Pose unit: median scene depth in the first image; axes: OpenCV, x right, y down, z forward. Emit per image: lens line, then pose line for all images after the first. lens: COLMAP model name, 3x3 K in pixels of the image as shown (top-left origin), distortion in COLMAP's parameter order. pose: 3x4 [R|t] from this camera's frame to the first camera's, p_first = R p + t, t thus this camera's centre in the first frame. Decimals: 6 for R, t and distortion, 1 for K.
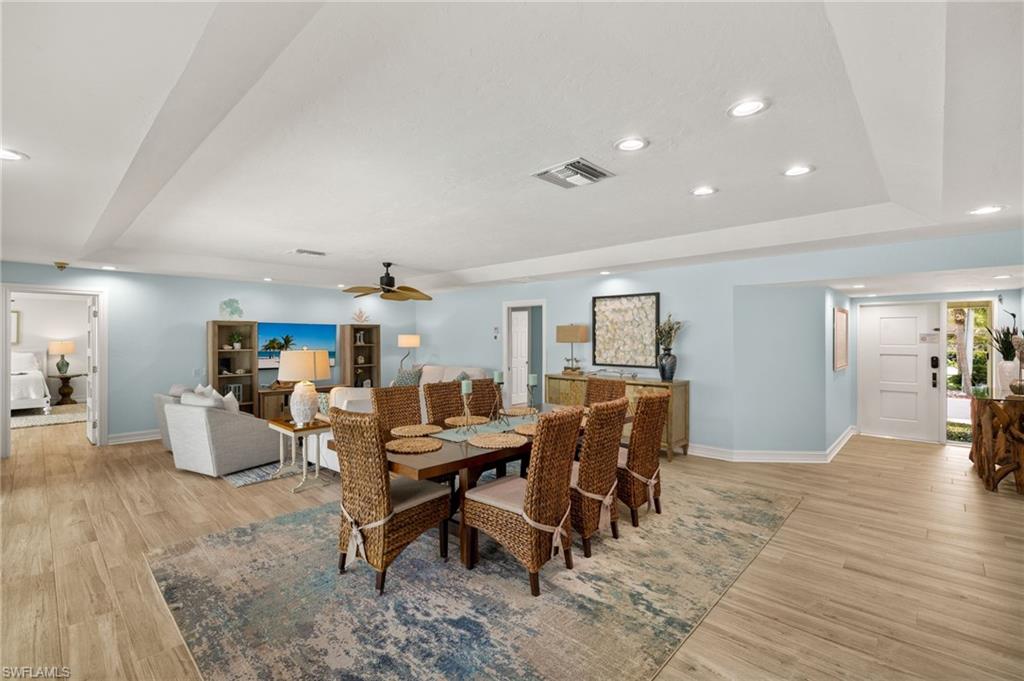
lens RADIAL K [[449.6, 0, 511.8], [0, 449.6, 341.6], [0, 0, 1]] dist [-0.000038, 0.000004]
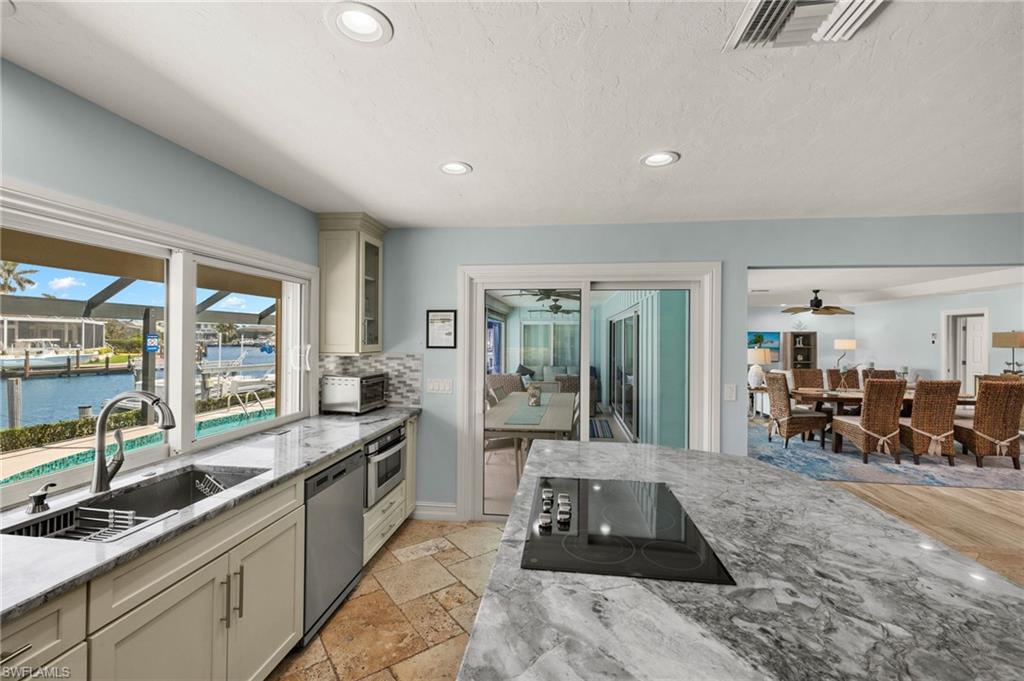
lens RADIAL K [[434.4, 0, 511.9], [0, 434.4, 339.2], [0, 0, 1]] dist [0.001986, 0.000030]
pose [[0.580781, 0.005315, -0.814043, 0.291560], [-0.014734, 0.999884, -0.003984, 0.003433], [0.813927, 0.014307, 0.580792, -0.604032]]
